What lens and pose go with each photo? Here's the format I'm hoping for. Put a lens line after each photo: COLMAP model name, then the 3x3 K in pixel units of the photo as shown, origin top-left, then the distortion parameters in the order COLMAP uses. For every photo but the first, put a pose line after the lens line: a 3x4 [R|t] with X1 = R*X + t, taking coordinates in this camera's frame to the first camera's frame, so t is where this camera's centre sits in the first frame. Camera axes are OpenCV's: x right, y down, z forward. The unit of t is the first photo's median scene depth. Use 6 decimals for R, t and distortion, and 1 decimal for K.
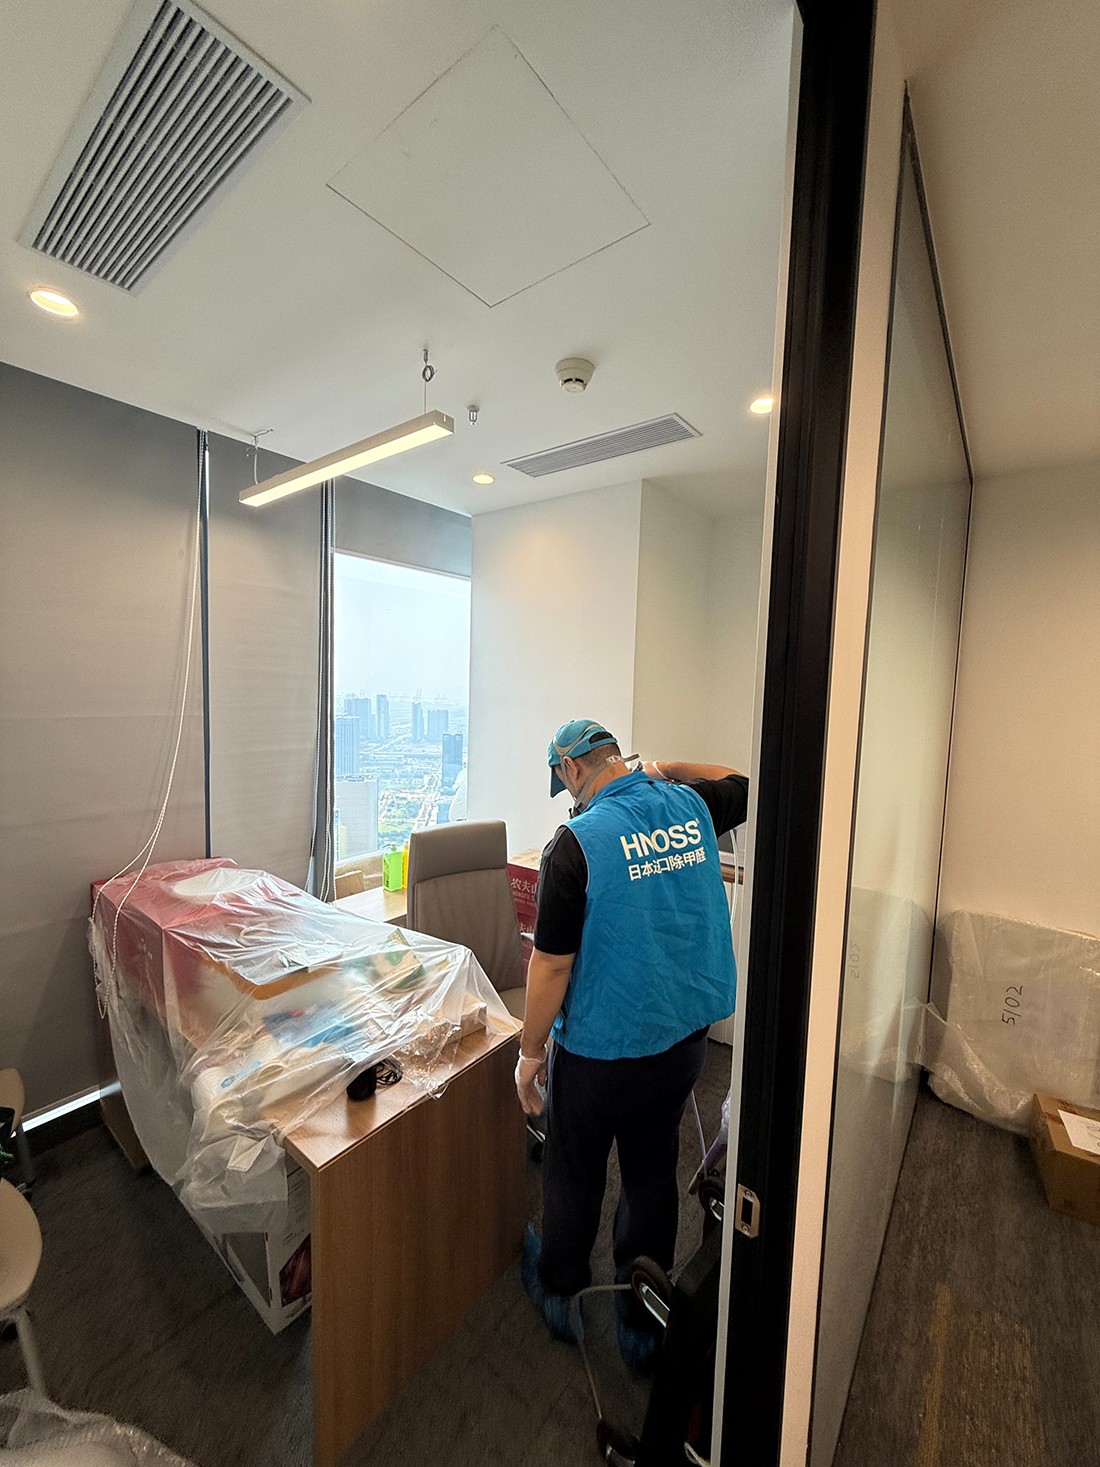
lens RADIAL K [[583.6, 0, 546.7], [0, 583.6, 728.5], [0, 0, 1]] dist [0.000030, -0.000199]
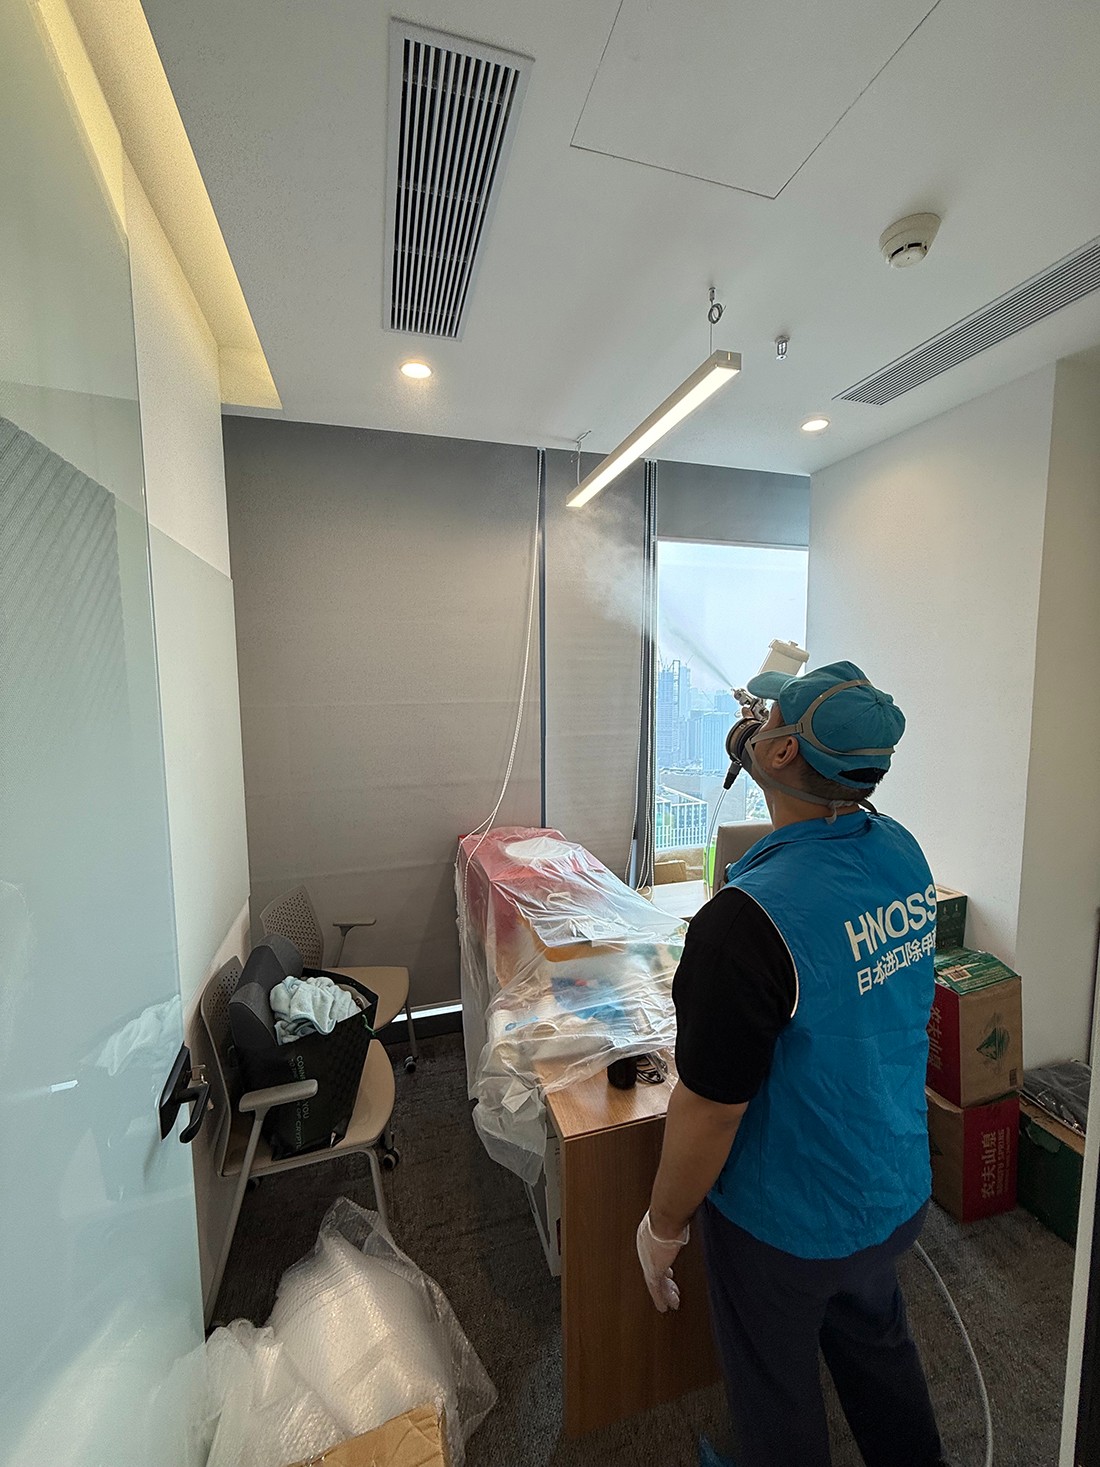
lens RADIAL K [[584.5, 0, 546.3], [0, 584.5, 728.7], [0, 0, 1]] dist [-0.000453, -0.000136]
pose [[0.819527, 0.019185, -0.572719, 0.101763], [-0.014888, 0.999815, 0.012189, 0.021577], [0.572847, -0.001463, 0.819661, 0.103175]]
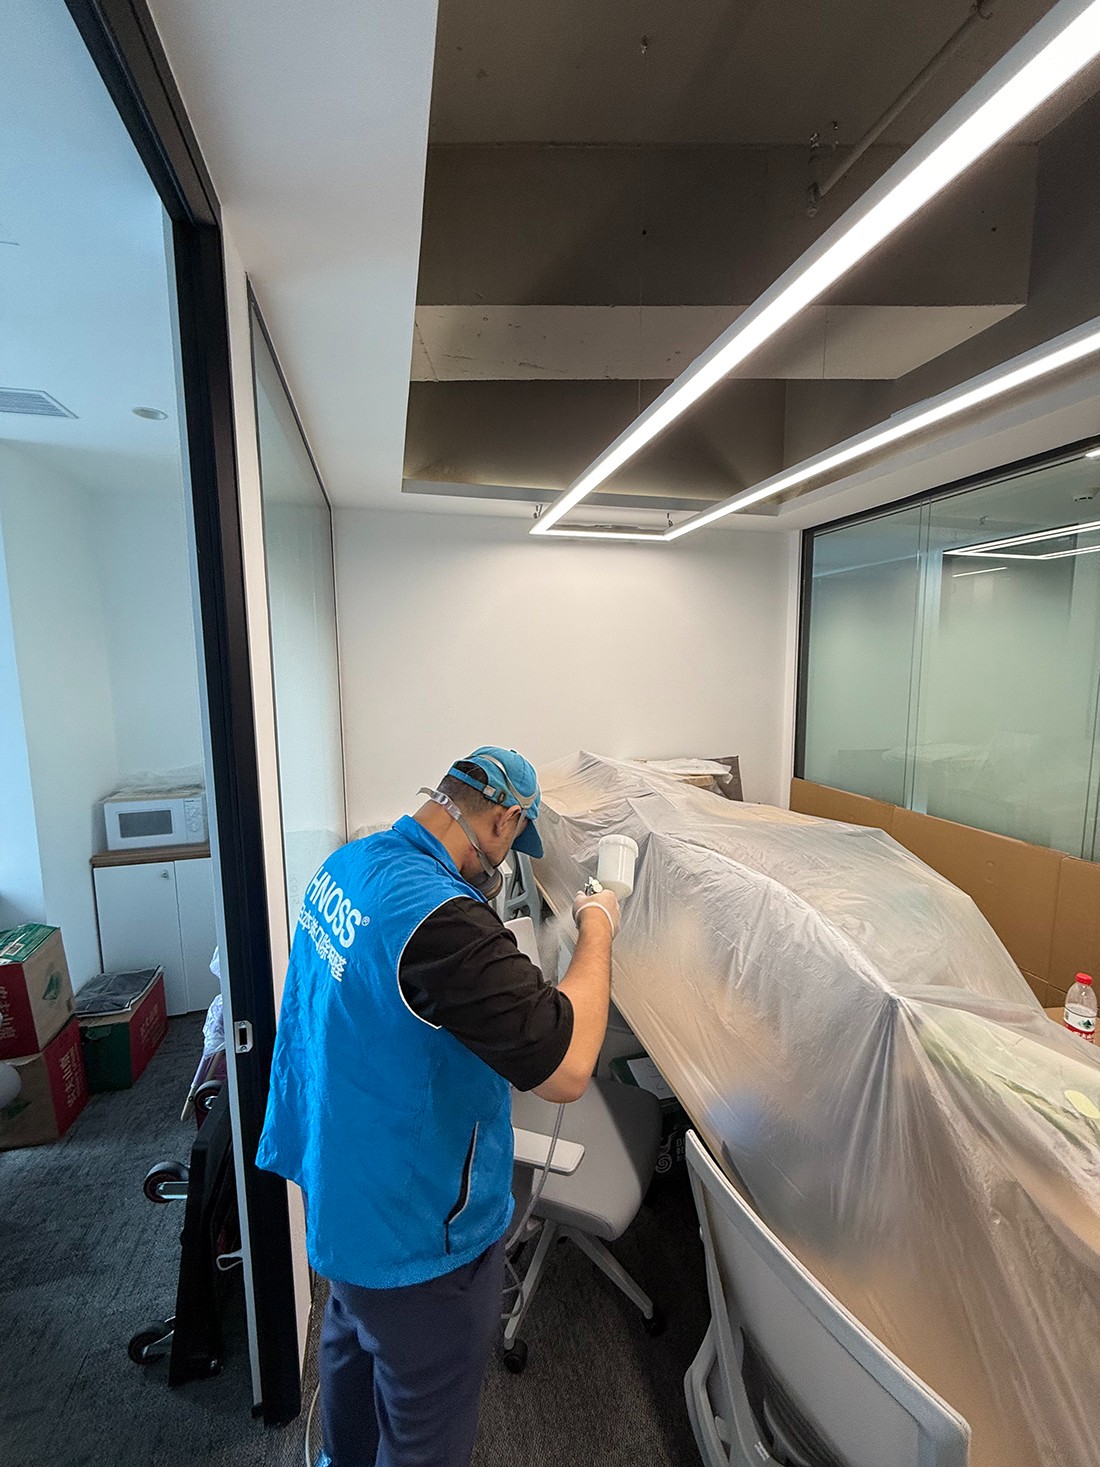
lens RADIAL K [[583.6, 0, 546.7], [0, 583.6, 728.5], [0, 0, 1]] dist [0.000030, -0.000199]
pose [[0.592440, -0.124865, 0.795879, -0.133252], [0.092009, 0.991938, 0.087134, 0.001839], [-0.800343, 0.021606, 0.599153, -0.245149]]
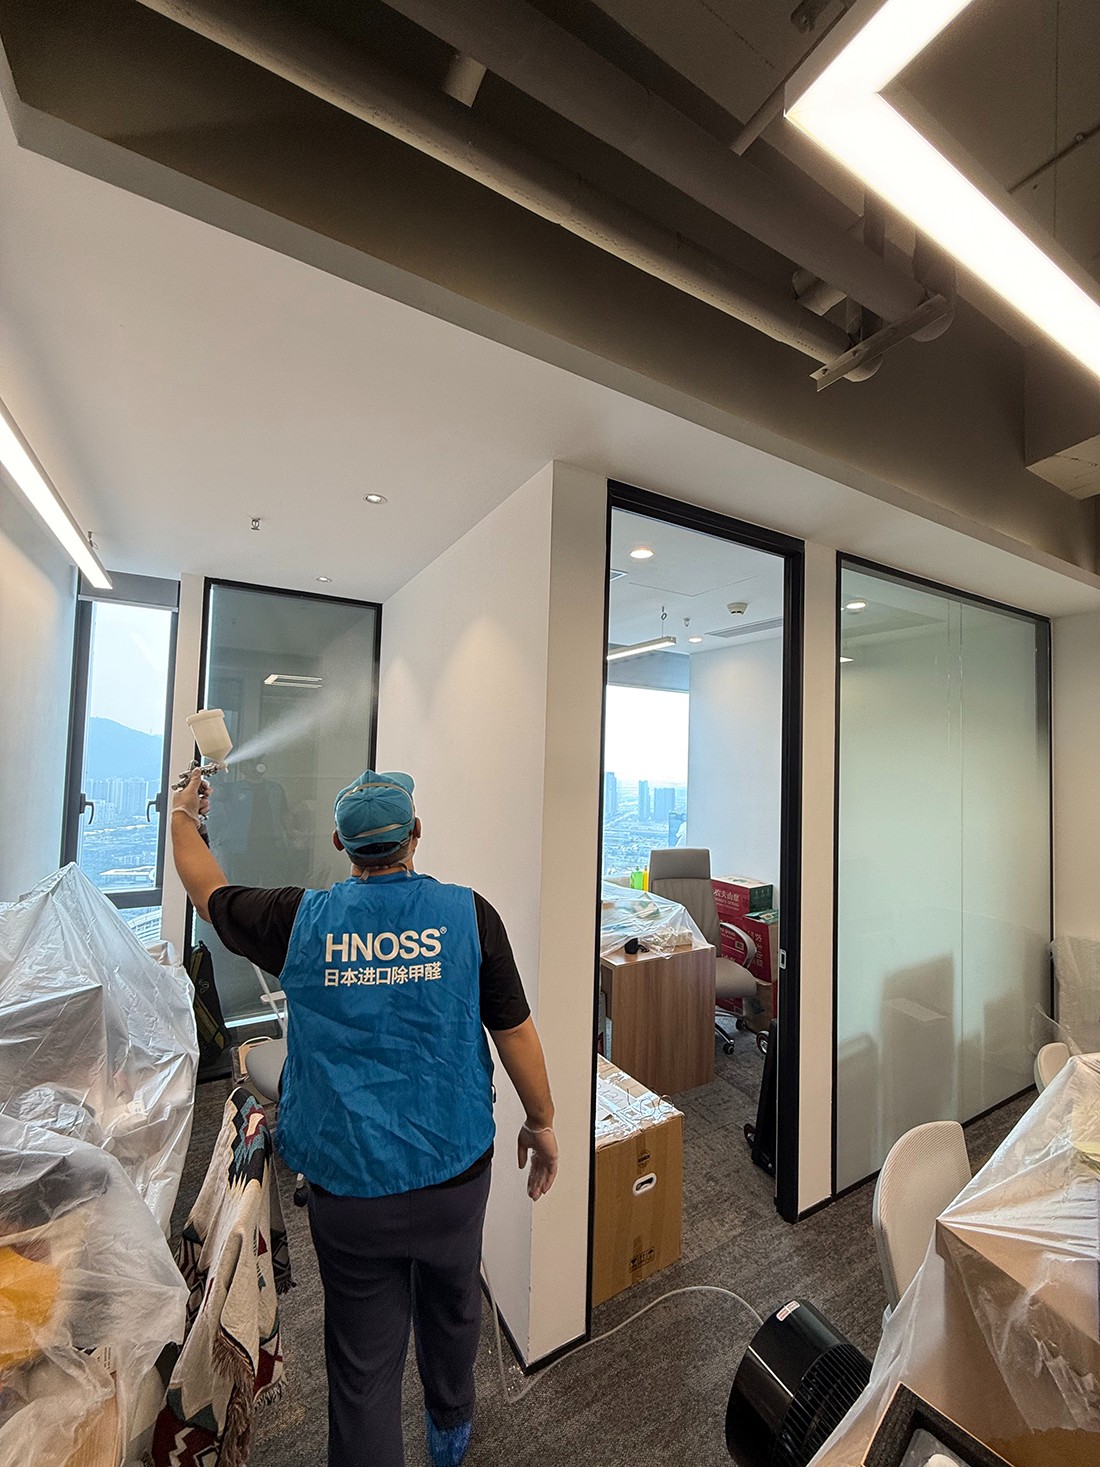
lens RADIAL K [[584.5, 0, 546.3], [0, 584.5, 728.7], [0, 0, 1]] dist [-0.000453, -0.000136]
pose [[0.927488, -0.017219, -0.373457, 0.171249], [-0.032720, 0.991367, -0.126968, 0.075072], [0.372420, 0.129981, 0.918917, -0.971605]]
